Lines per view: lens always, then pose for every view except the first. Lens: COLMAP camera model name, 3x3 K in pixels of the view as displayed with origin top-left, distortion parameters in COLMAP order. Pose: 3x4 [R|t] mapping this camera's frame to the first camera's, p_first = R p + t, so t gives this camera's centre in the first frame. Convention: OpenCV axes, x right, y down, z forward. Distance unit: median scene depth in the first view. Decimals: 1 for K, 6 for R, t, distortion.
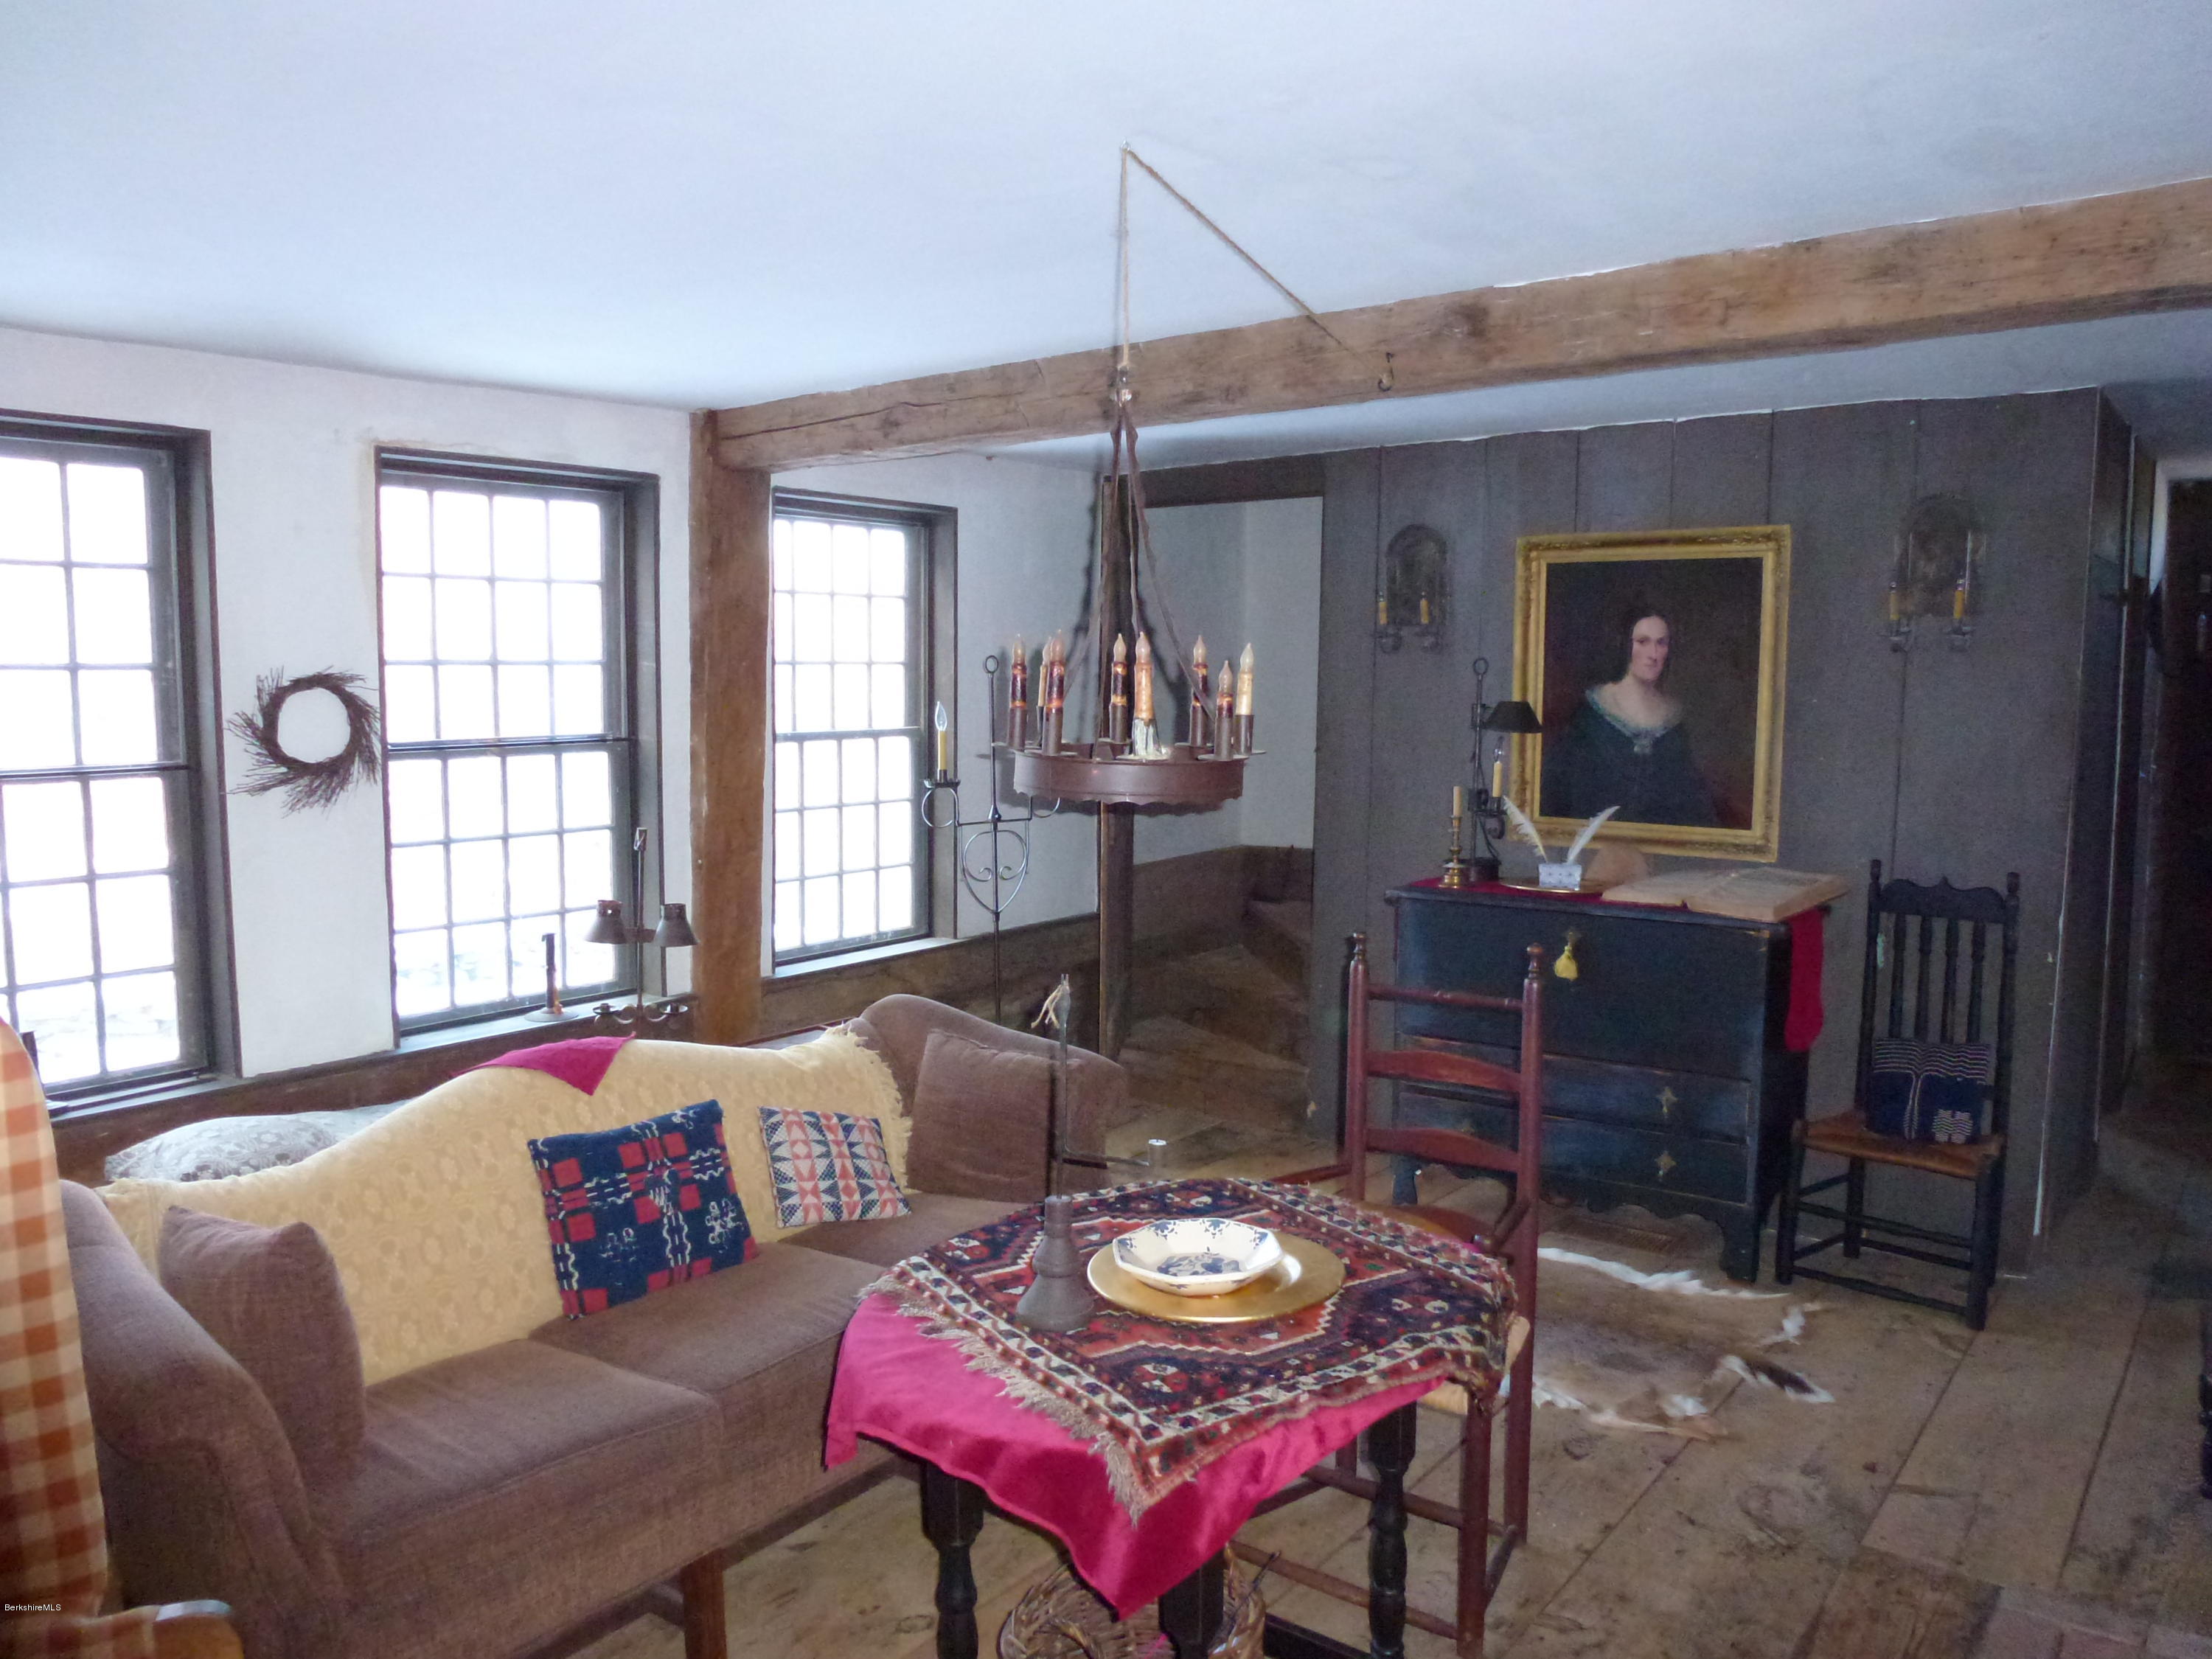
lens RADIAL K [[1624.3, 0, 1099.5], [0, 1624.3, 834.3], [0, 0, 1]] dist [-0.037197, -0.007942]
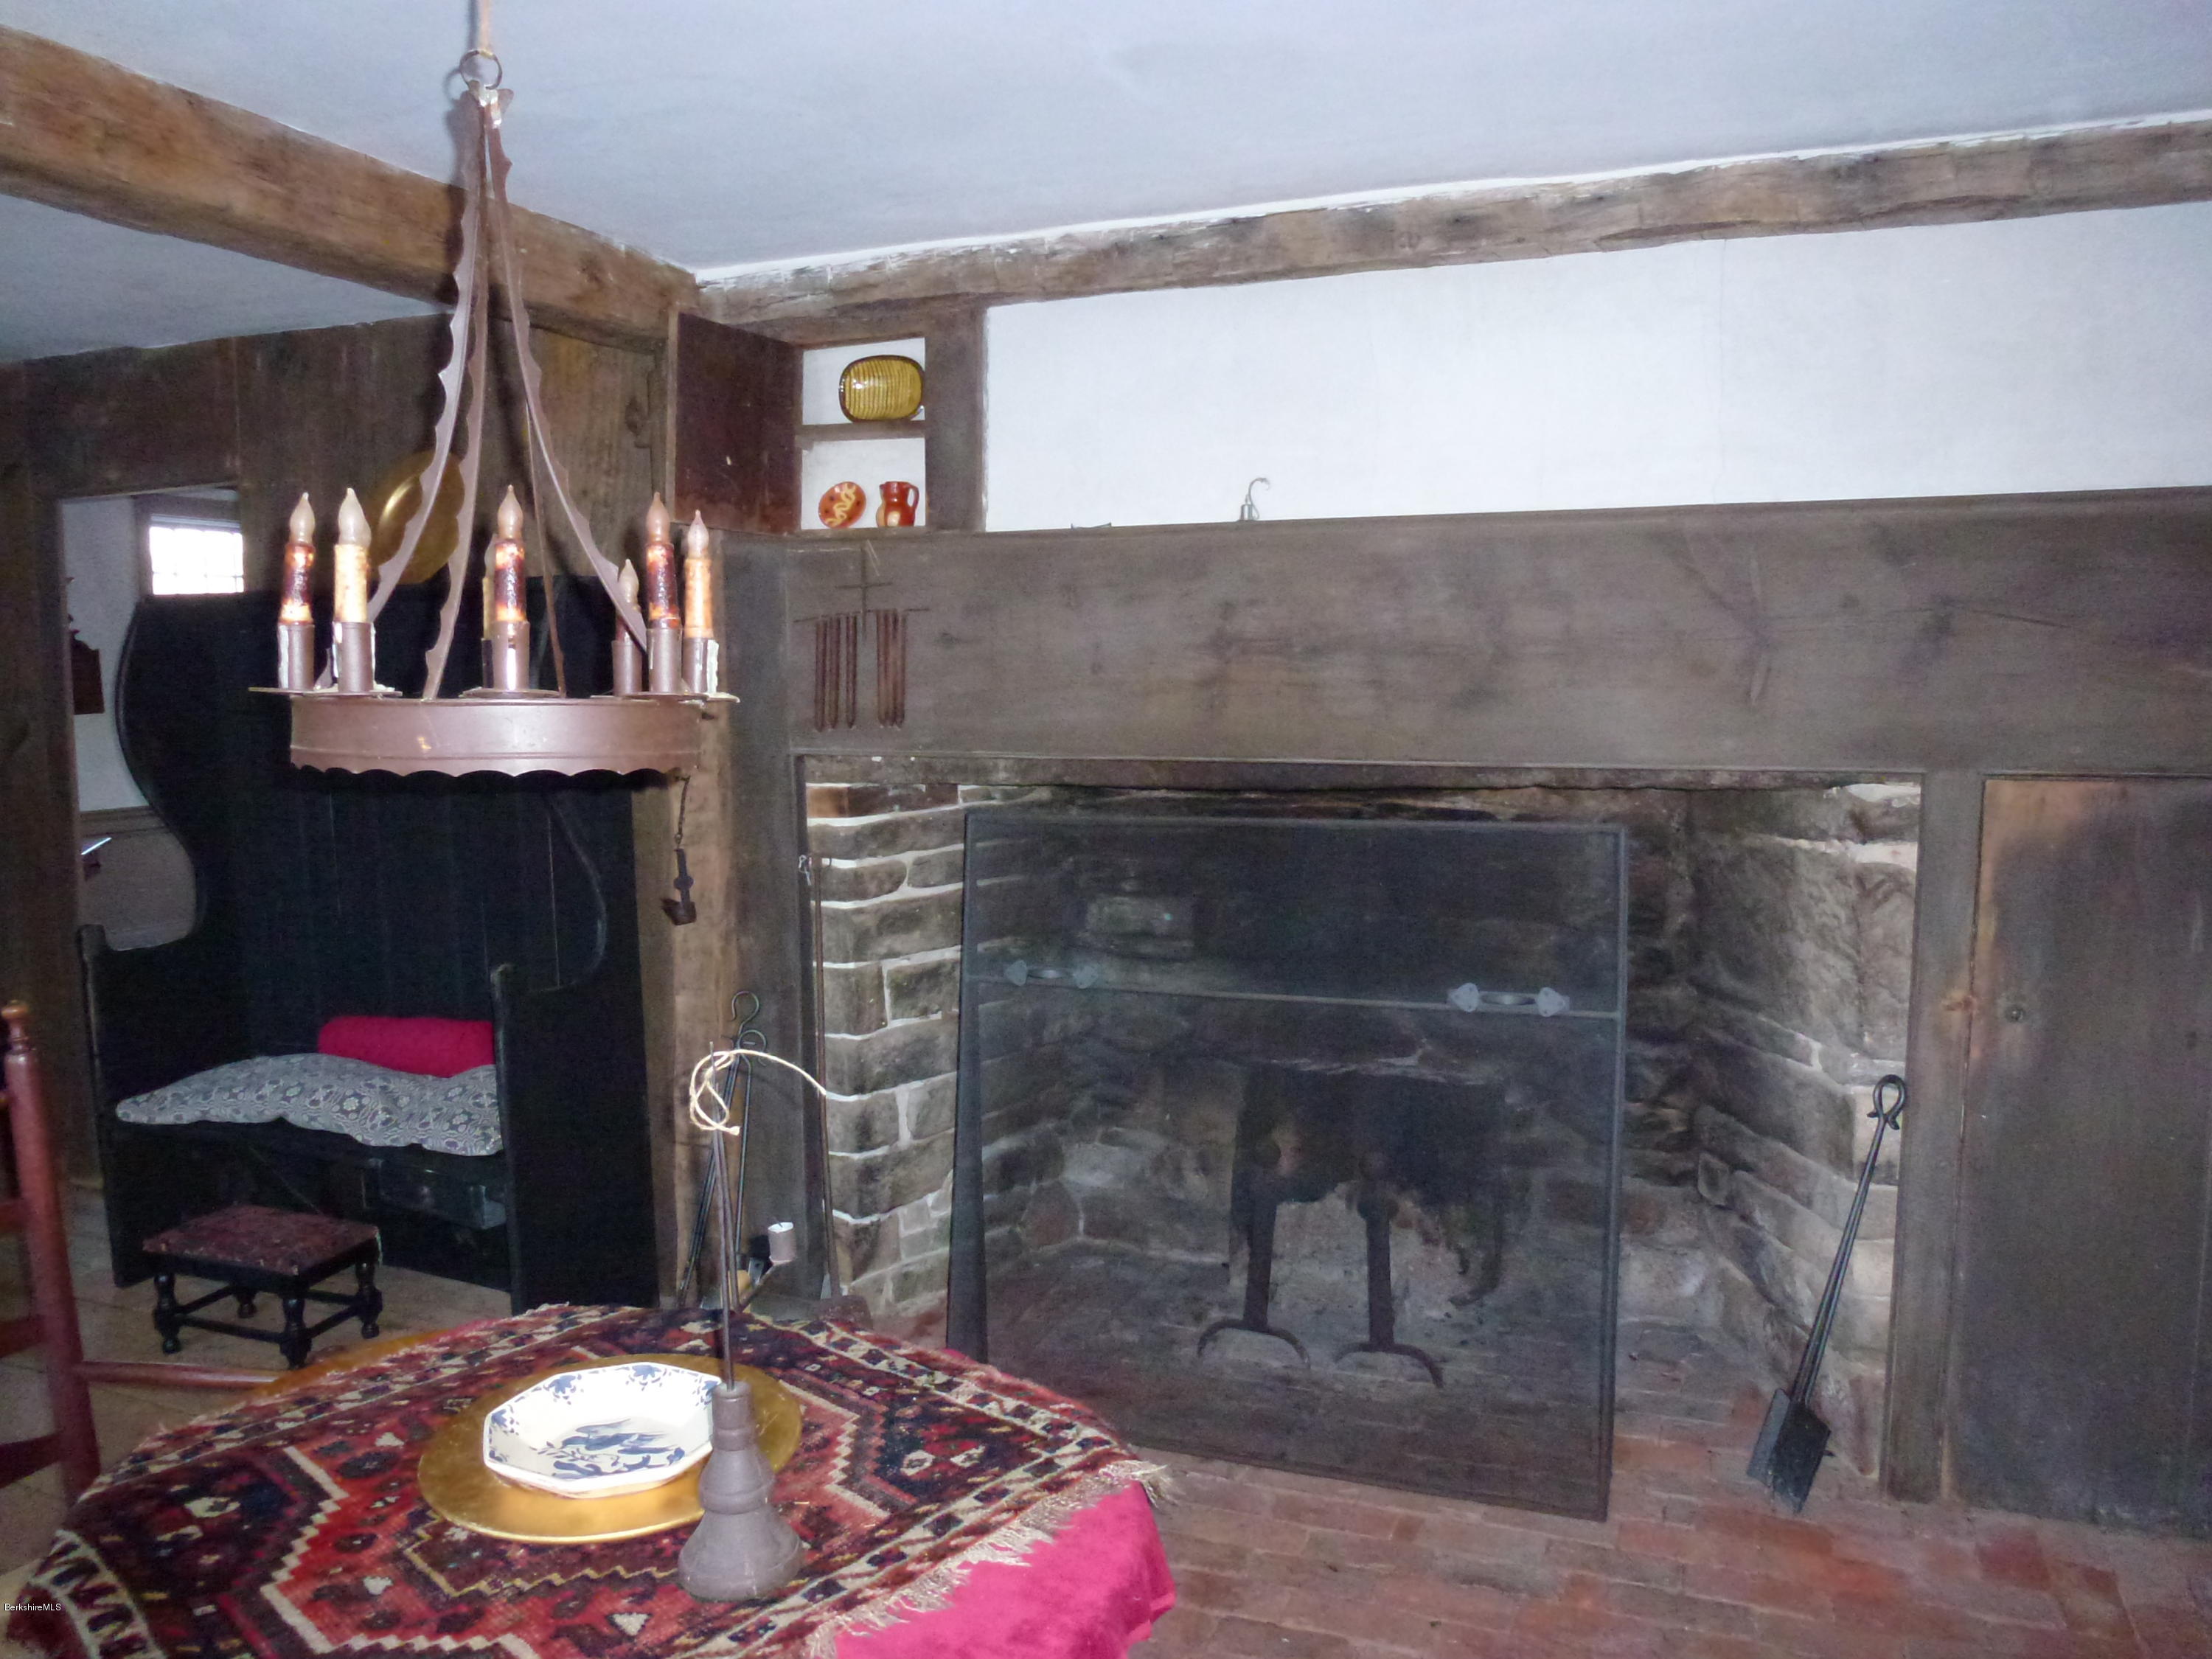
lens RADIAL K [[1624.3, 0, 1101.3], [0, 1624.3, 824.5], [0, 0, 1]] dist [-0.037197, -0.007942]
pose [[-0.290556, -0.078793, 0.953608, -0.677412], [0.105354, 0.987910, 0.113728, -0.044079], [-0.951040, 0.133511, -0.278742, 1.065781]]
